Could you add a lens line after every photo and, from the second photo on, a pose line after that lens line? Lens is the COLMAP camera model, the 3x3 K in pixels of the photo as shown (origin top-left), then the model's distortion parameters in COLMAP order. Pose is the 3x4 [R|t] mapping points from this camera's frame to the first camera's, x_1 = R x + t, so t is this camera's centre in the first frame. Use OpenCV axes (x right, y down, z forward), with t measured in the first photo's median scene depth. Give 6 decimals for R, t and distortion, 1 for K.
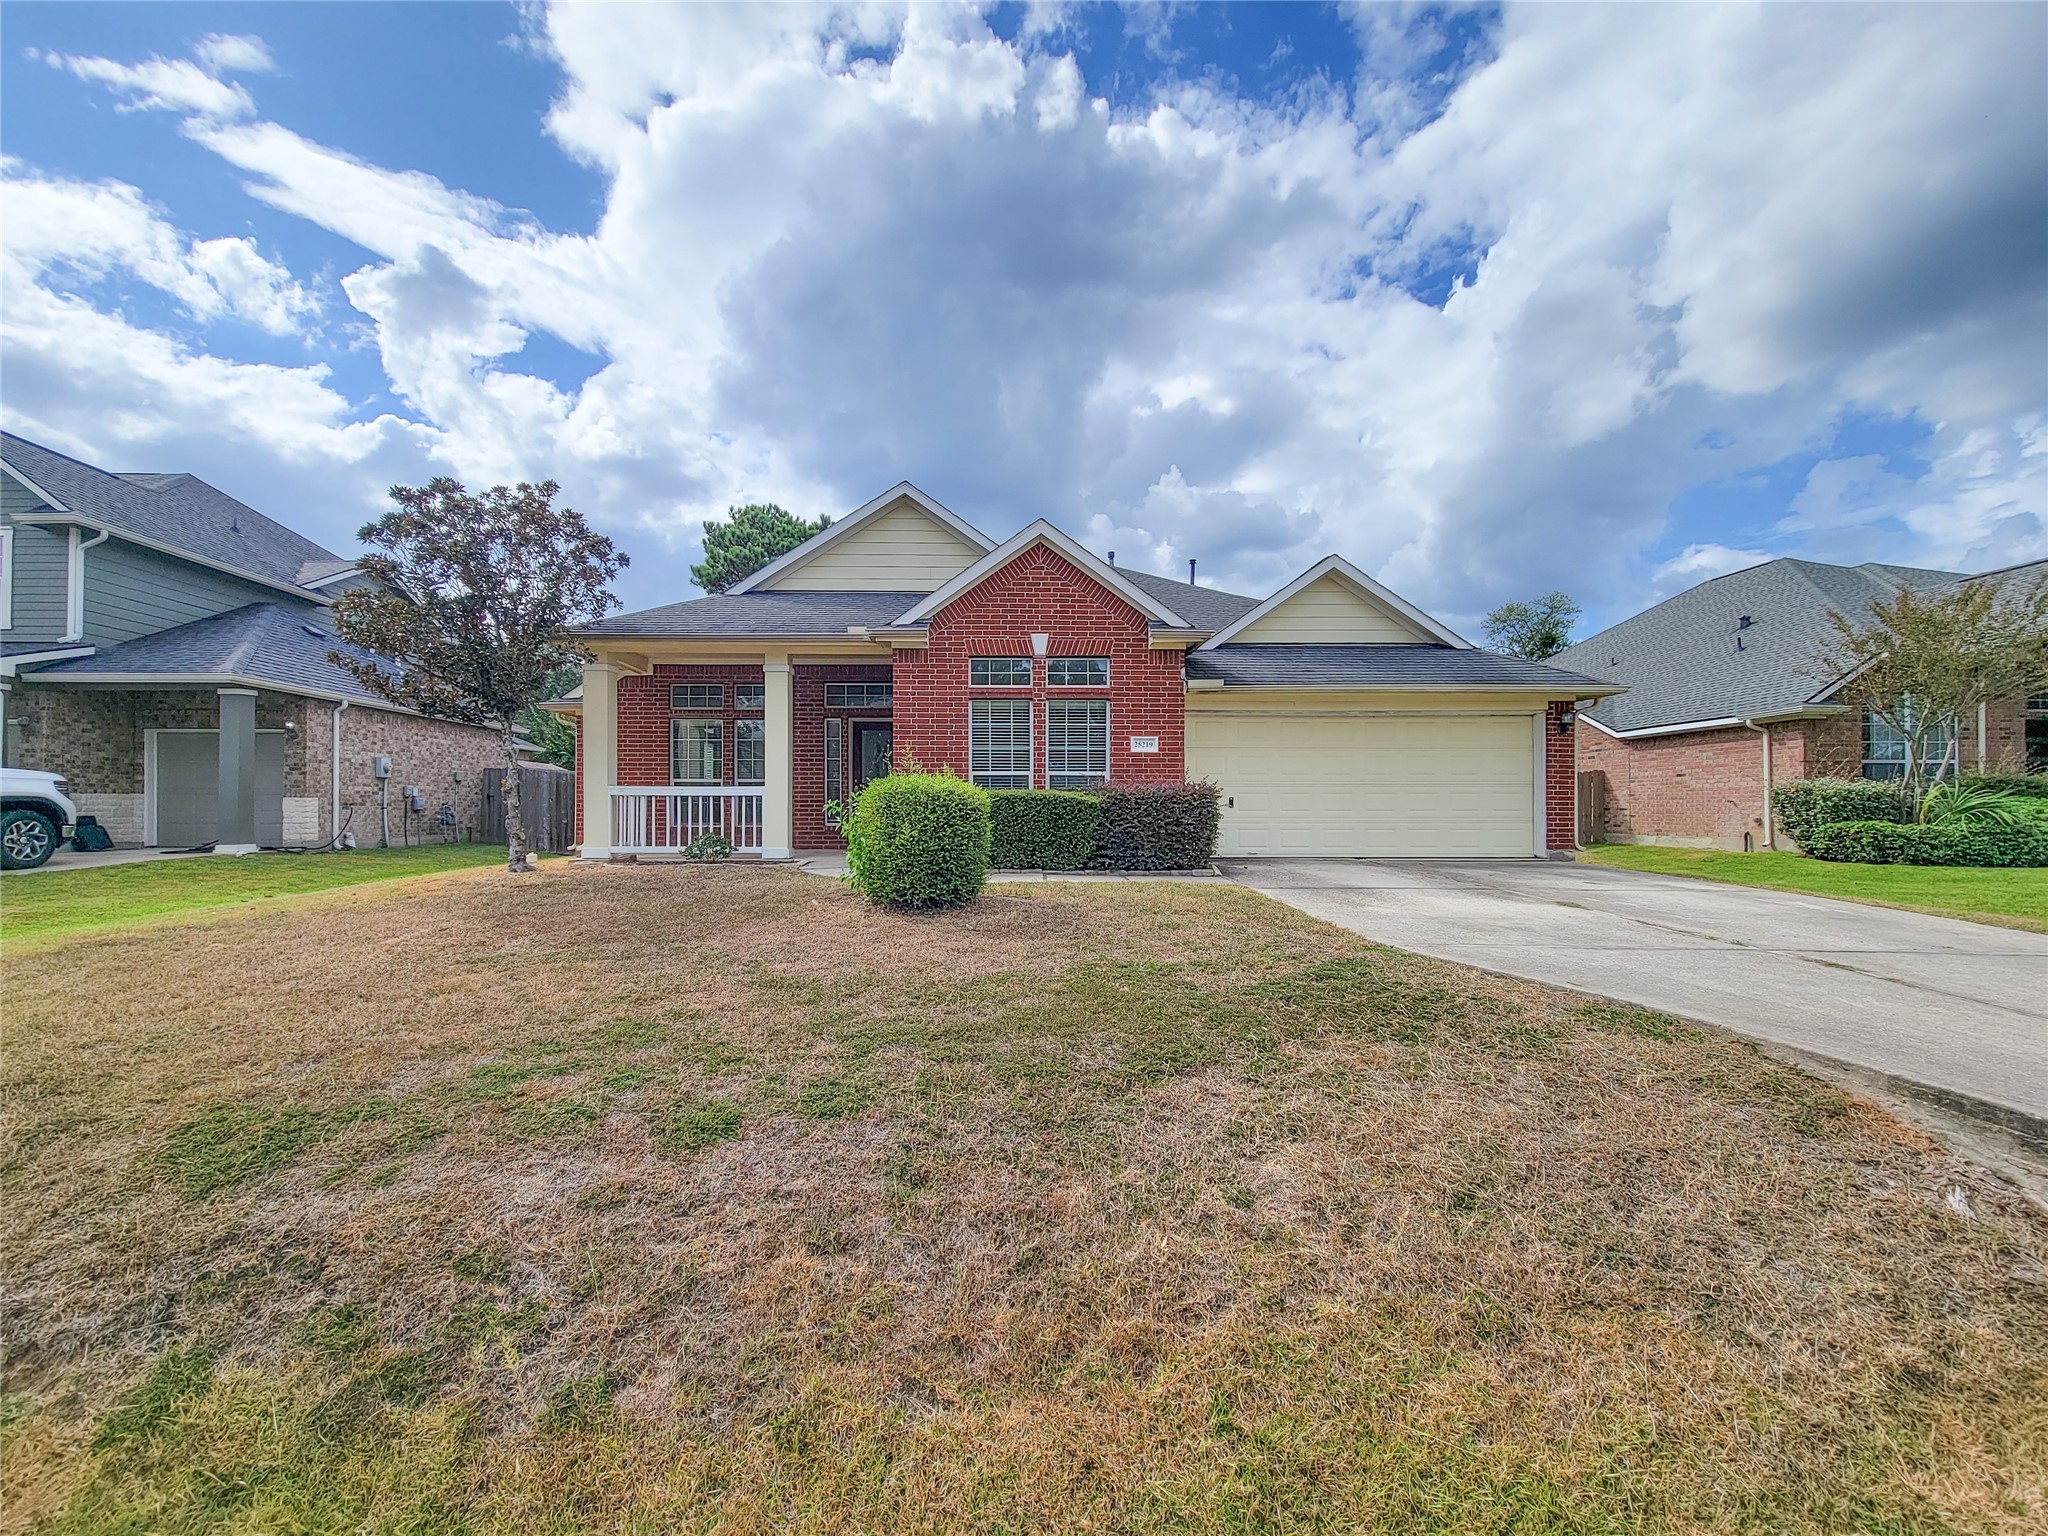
lens RADIAL K [[835.0, 0, 1030.6], [0, 835.0, 796.3], [0, 0, 1]] dist [-0.002859, -0.000016]
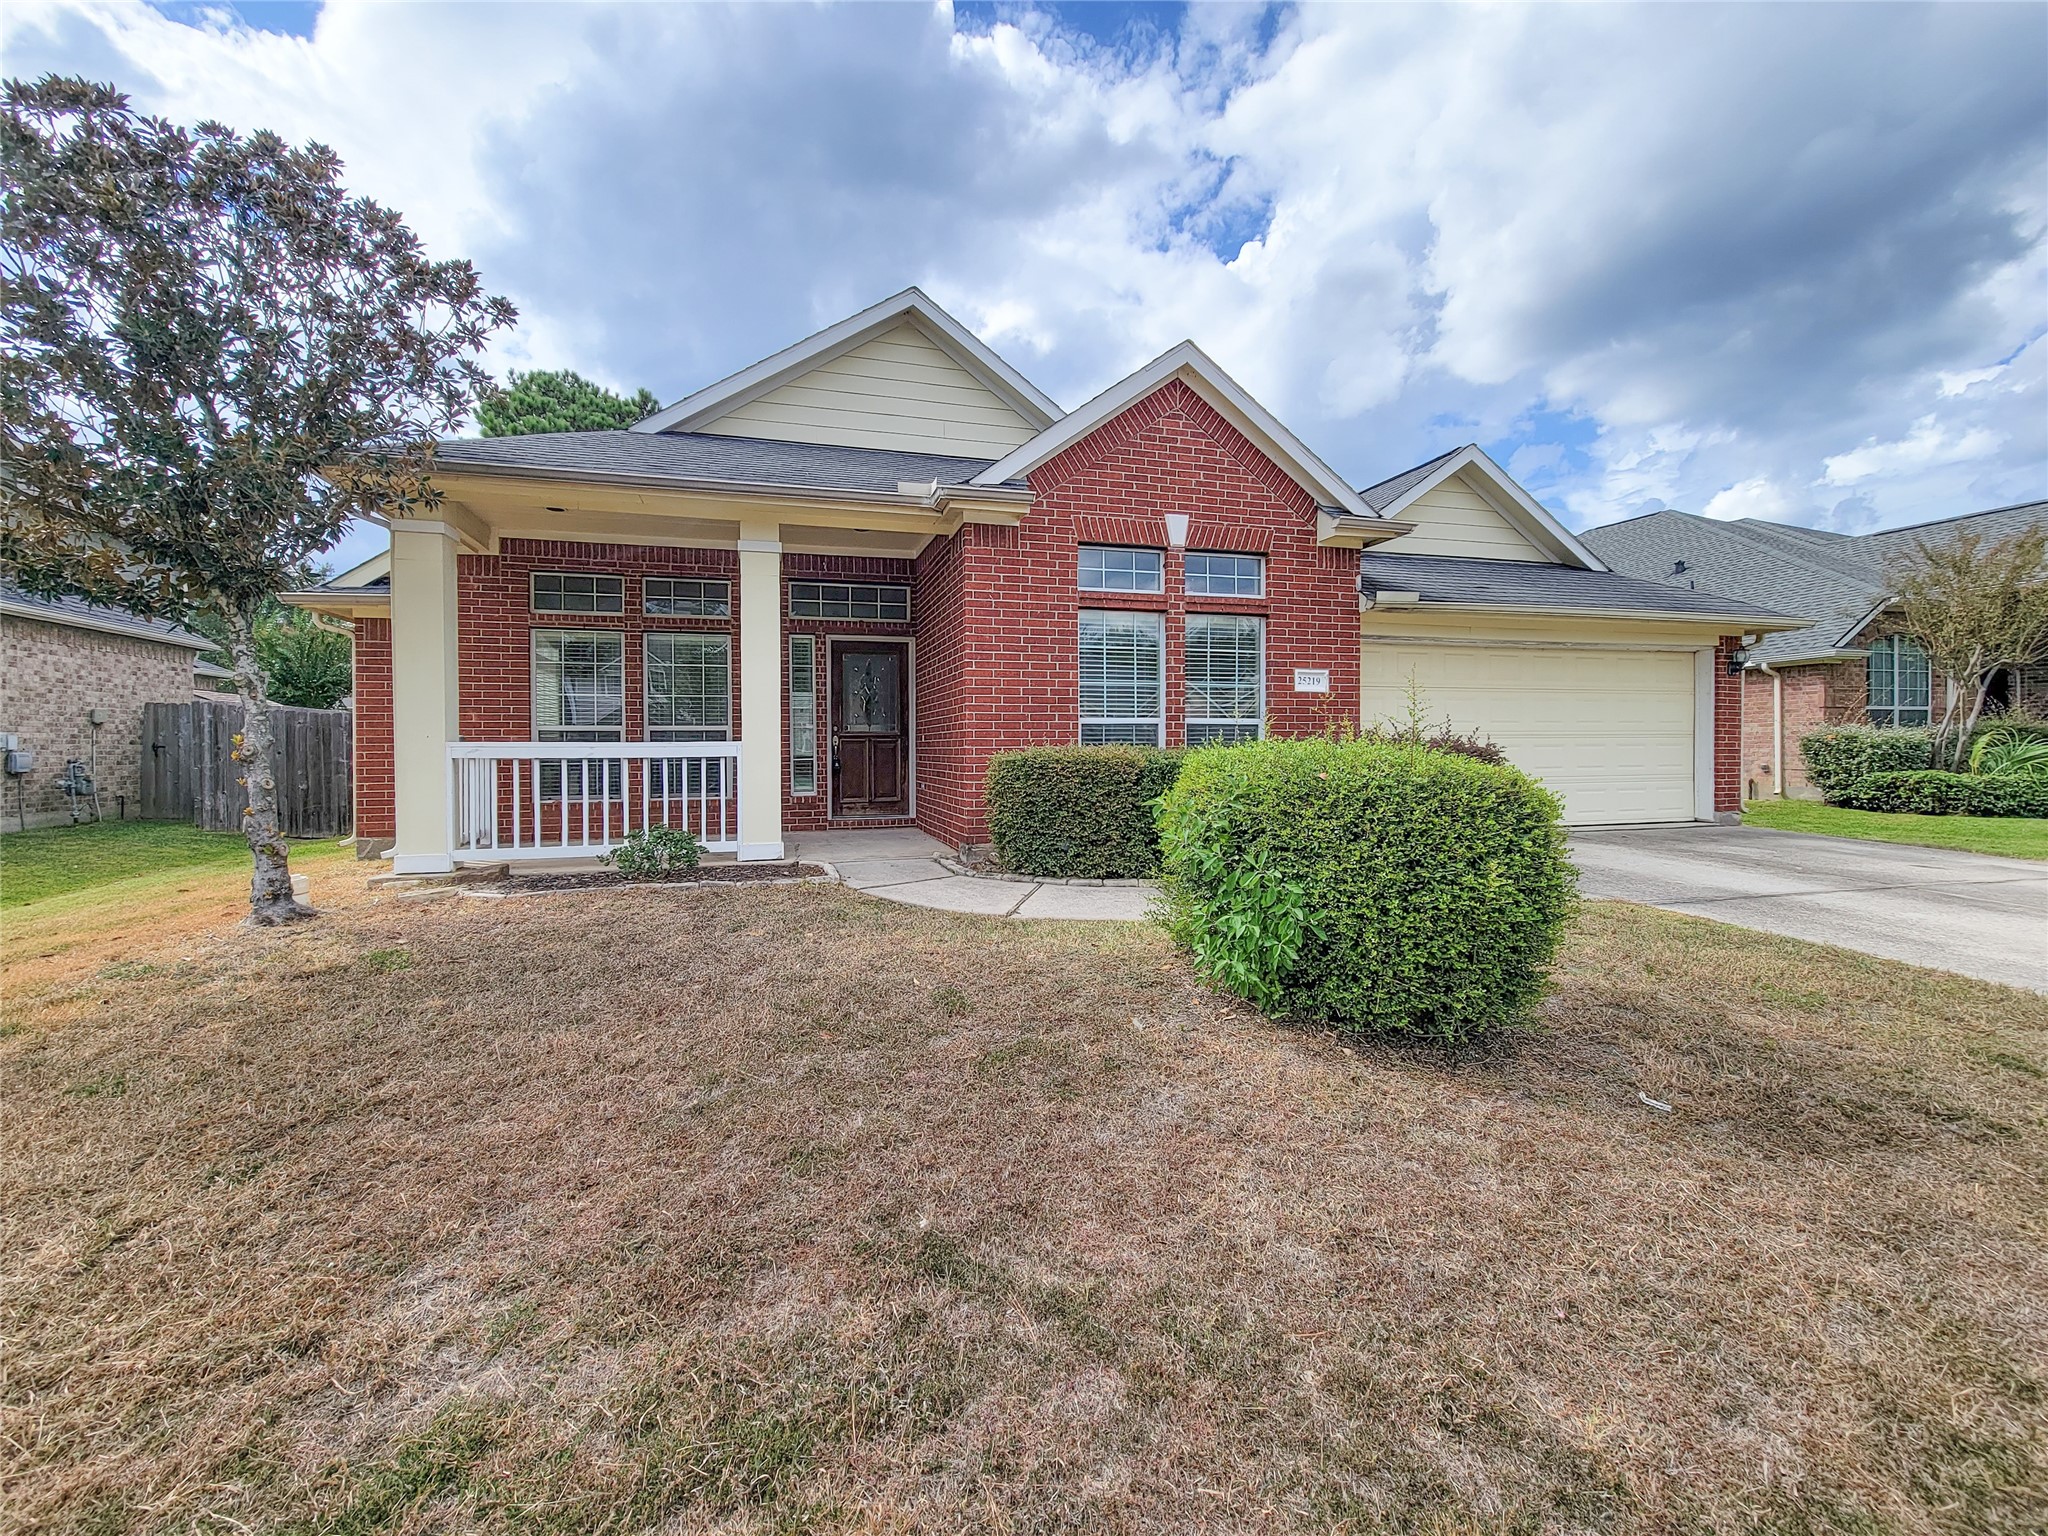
lens RADIAL K [[818.4, 0, 1027.3], [0, 818.4, 745.1], [0, 0, 1]] dist [-0.002087, -0.000461]
pose [[0.971547, -0.004222, 0.236810, -0.208864], [-0.000738, 0.999782, 0.020852, -0.017213], [-0.236847, -0.020433, 0.971332, 0.301637]]
